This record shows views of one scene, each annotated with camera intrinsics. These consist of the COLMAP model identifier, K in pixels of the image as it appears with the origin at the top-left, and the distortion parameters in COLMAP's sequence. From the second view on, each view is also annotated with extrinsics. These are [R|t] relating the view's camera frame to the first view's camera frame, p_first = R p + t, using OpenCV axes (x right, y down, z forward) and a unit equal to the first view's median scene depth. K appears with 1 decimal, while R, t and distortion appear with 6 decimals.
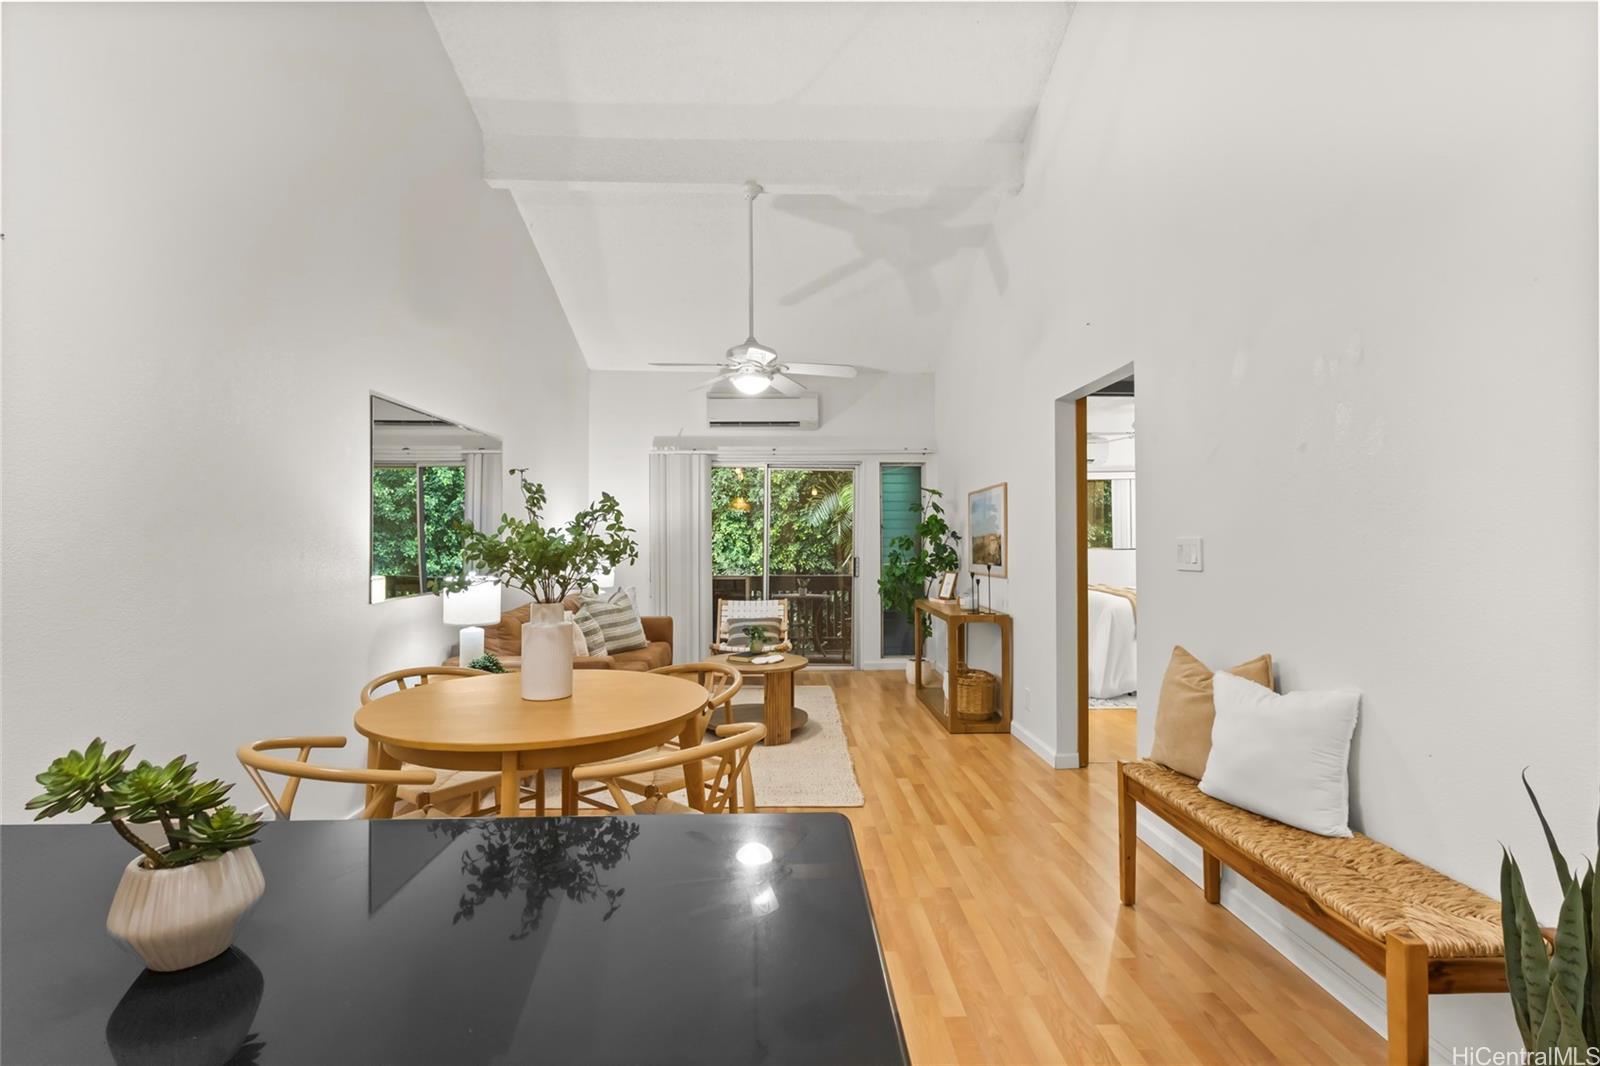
lens RADIAL K [[745.2, 0, 803.5], [0, 745.2, 535.7], [0, 0, 1]] dist [0.003925, 0.000492]
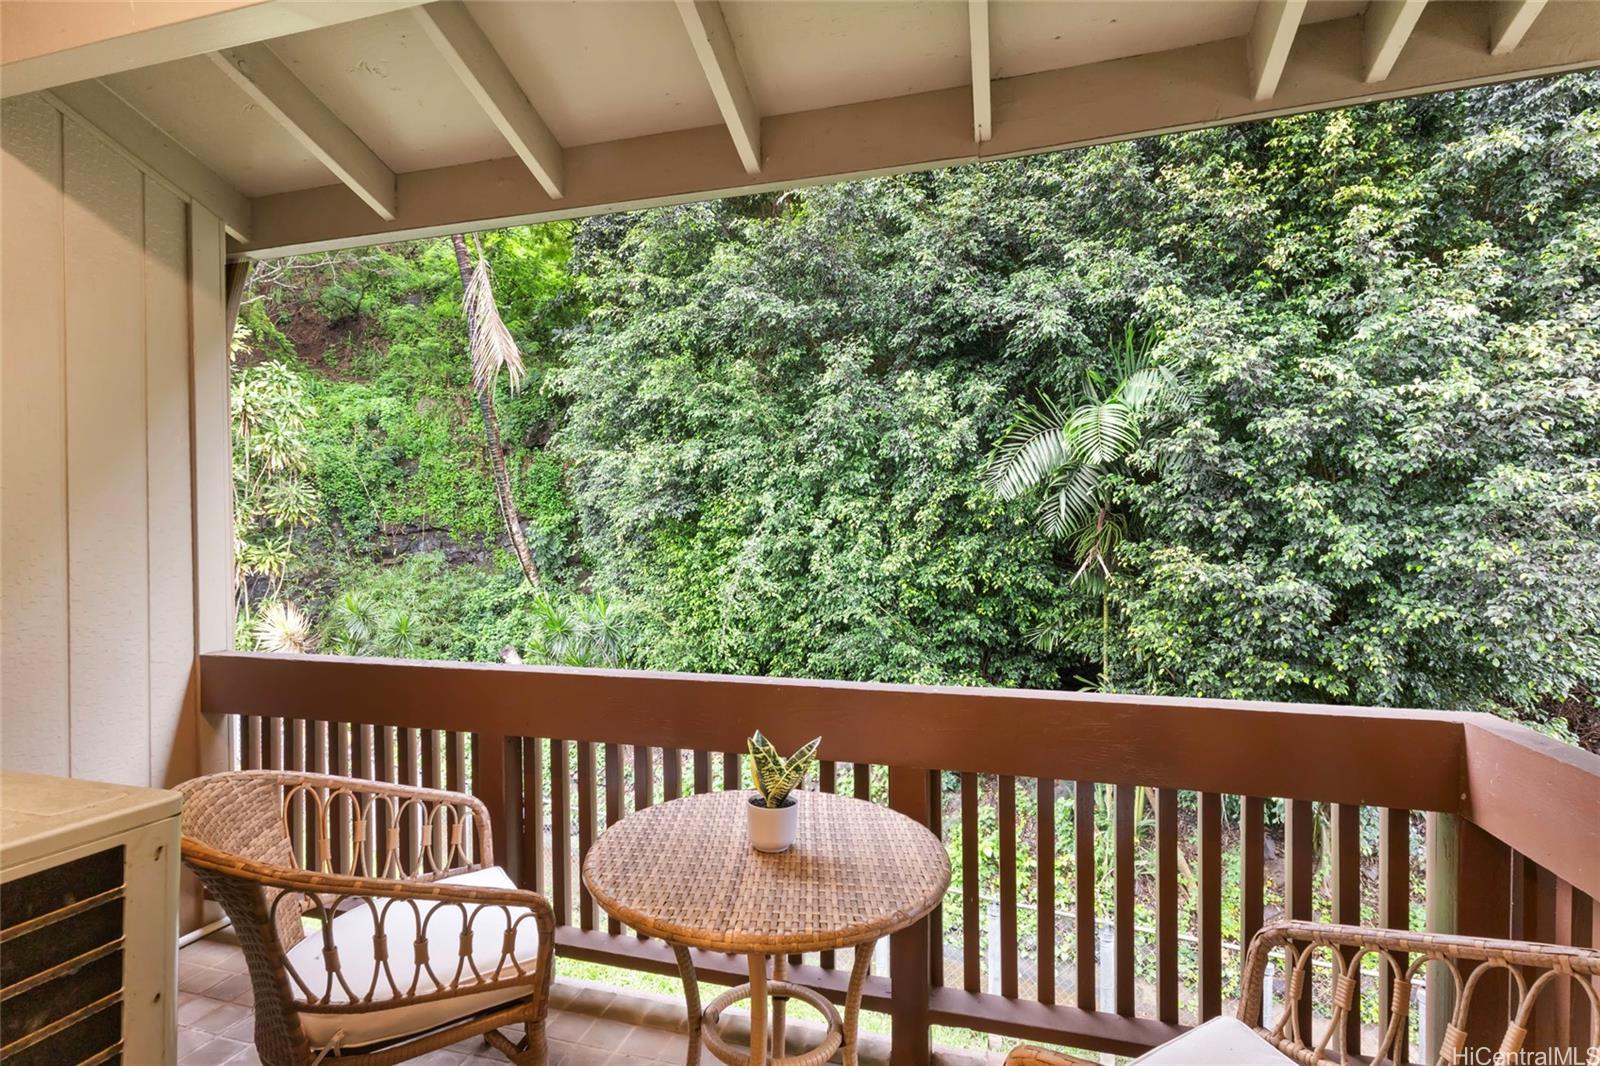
lens RADIAL K [[745.2, 0, 797.6], [0, 745.2, 545.9], [0, 0, 1]] dist [0.003925, 0.000492]
pose [[0.953010, -0.000820, -0.302937, 0.031493], [0.006203, 0.999840, 0.016807, 0.008028], [0.302875, -0.017897, 0.952862, 0.516361]]
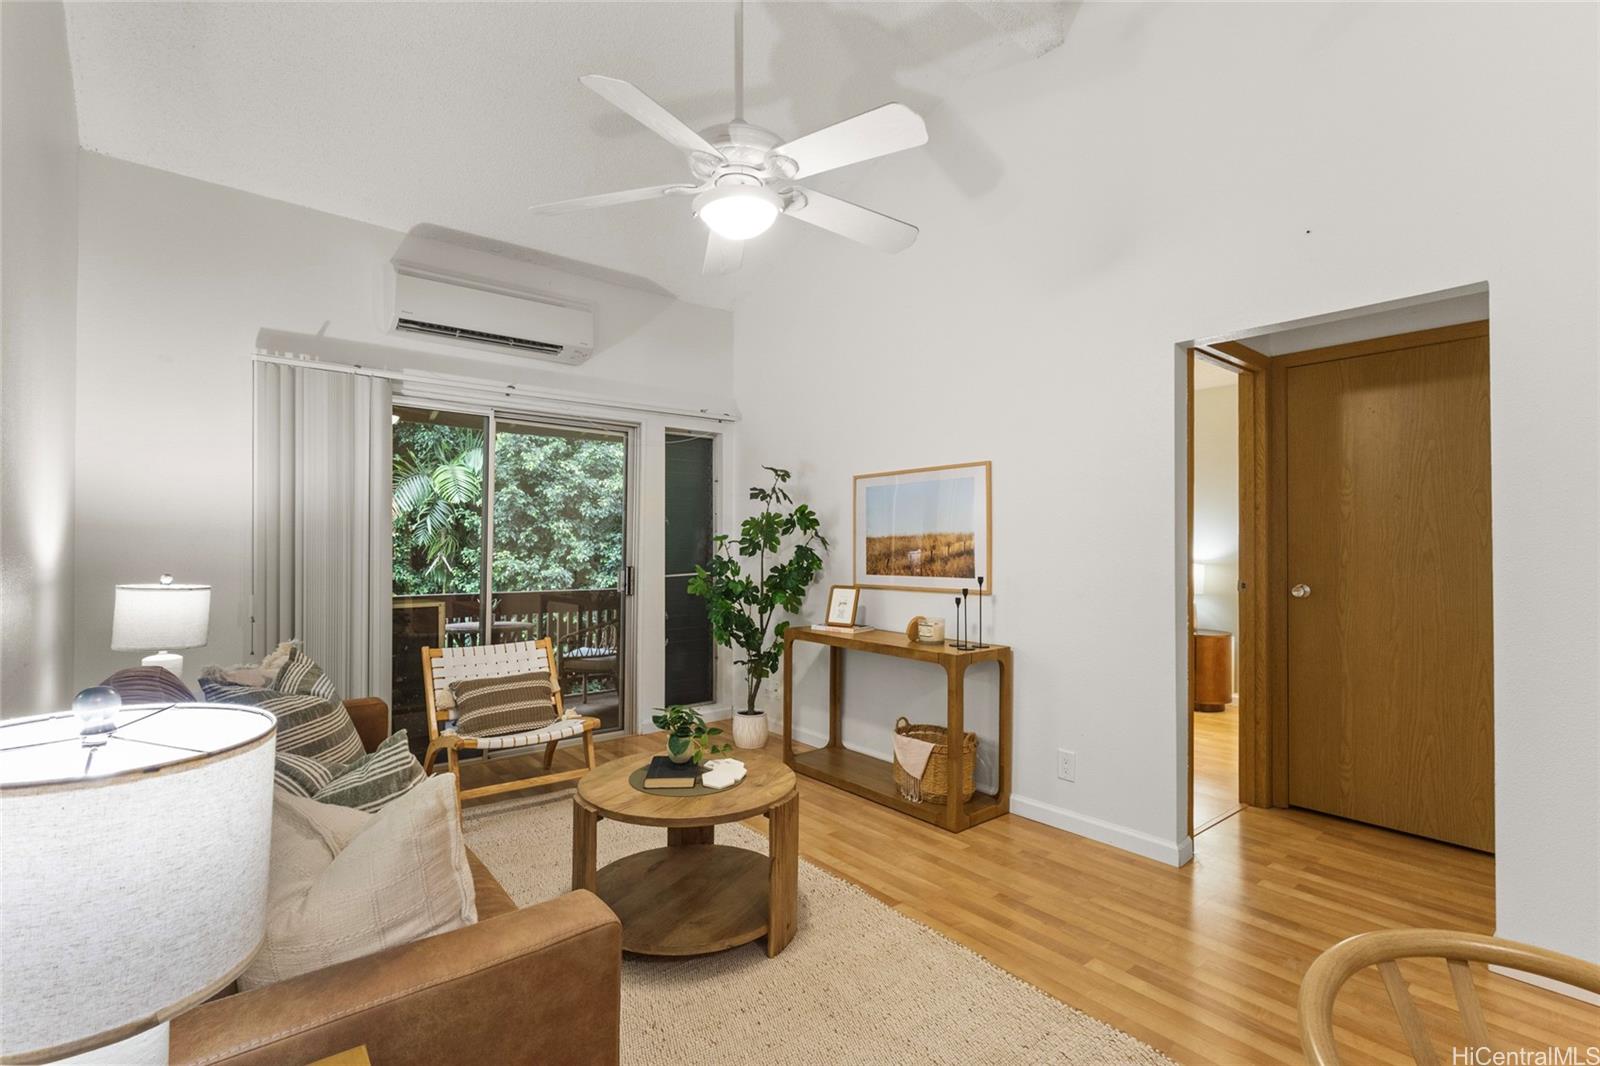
lens RADIAL K [[745.2, 0, 800.6], [0, 745.2, 540.0], [0, 0, 1]] dist [0.003925, 0.000492]
pose [[0.790127, 0.008667, 0.612882, -0.112739], [-0.010836, 0.999941, -0.000170, 0.002111], [-0.612847, -0.006507, 0.790174, 0.198492]]
